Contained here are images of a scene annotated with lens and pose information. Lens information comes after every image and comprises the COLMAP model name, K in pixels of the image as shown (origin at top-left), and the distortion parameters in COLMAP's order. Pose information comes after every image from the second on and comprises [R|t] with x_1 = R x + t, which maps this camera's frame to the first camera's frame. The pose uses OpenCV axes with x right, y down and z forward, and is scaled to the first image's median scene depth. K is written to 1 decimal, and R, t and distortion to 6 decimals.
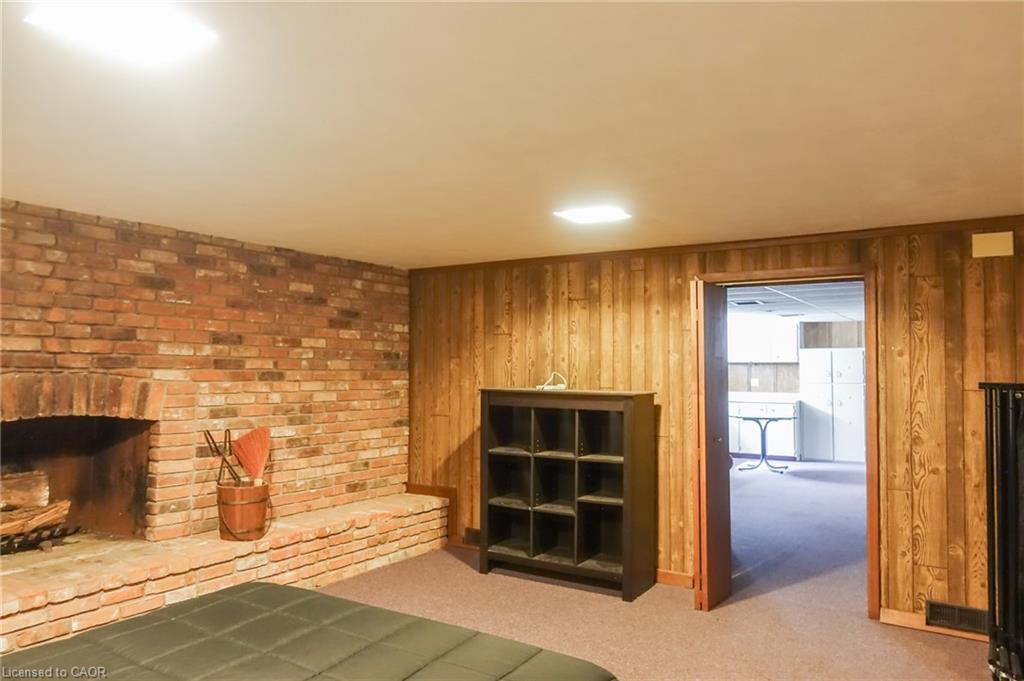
lens RADIAL K [[724.9, 0, 508.7], [0, 724.9, 343.4], [0, 0, 1]] dist [0.001707, -0.004869]
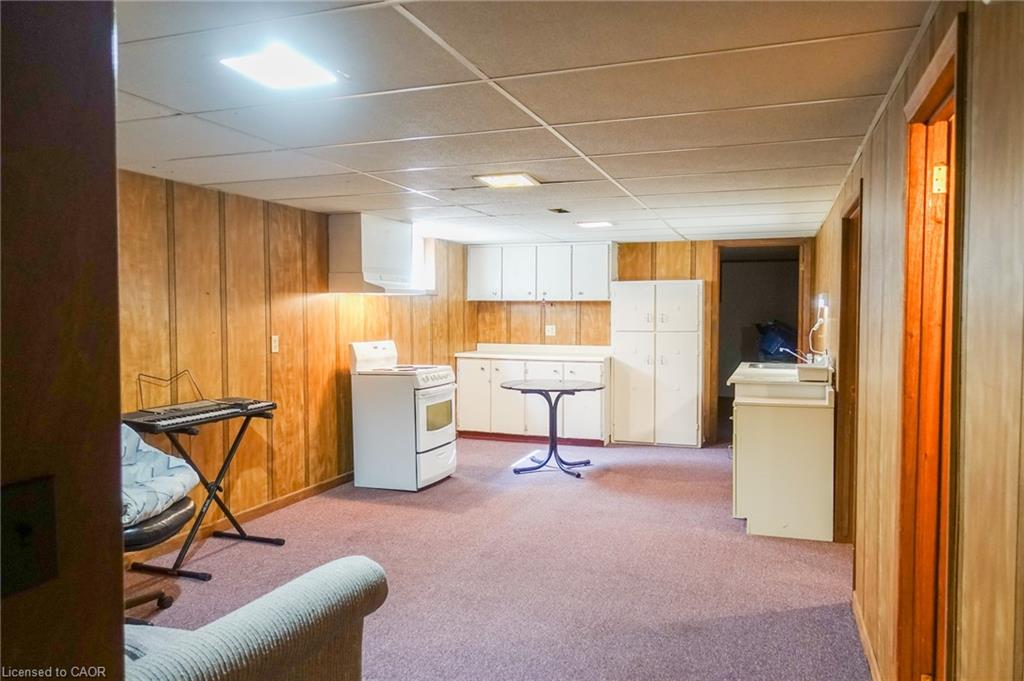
lens RADIAL K [[724.9, 0, 513.9], [0, 724.9, 337.8], [0, 0, 1]] dist [0.001707, -0.004869]
pose [[0.972792, -0.010947, 0.231422, 0.226433], [-0.005352, 0.997555, 0.069683, 0.020228], [-0.231619, -0.069026, 0.970355, 0.524649]]
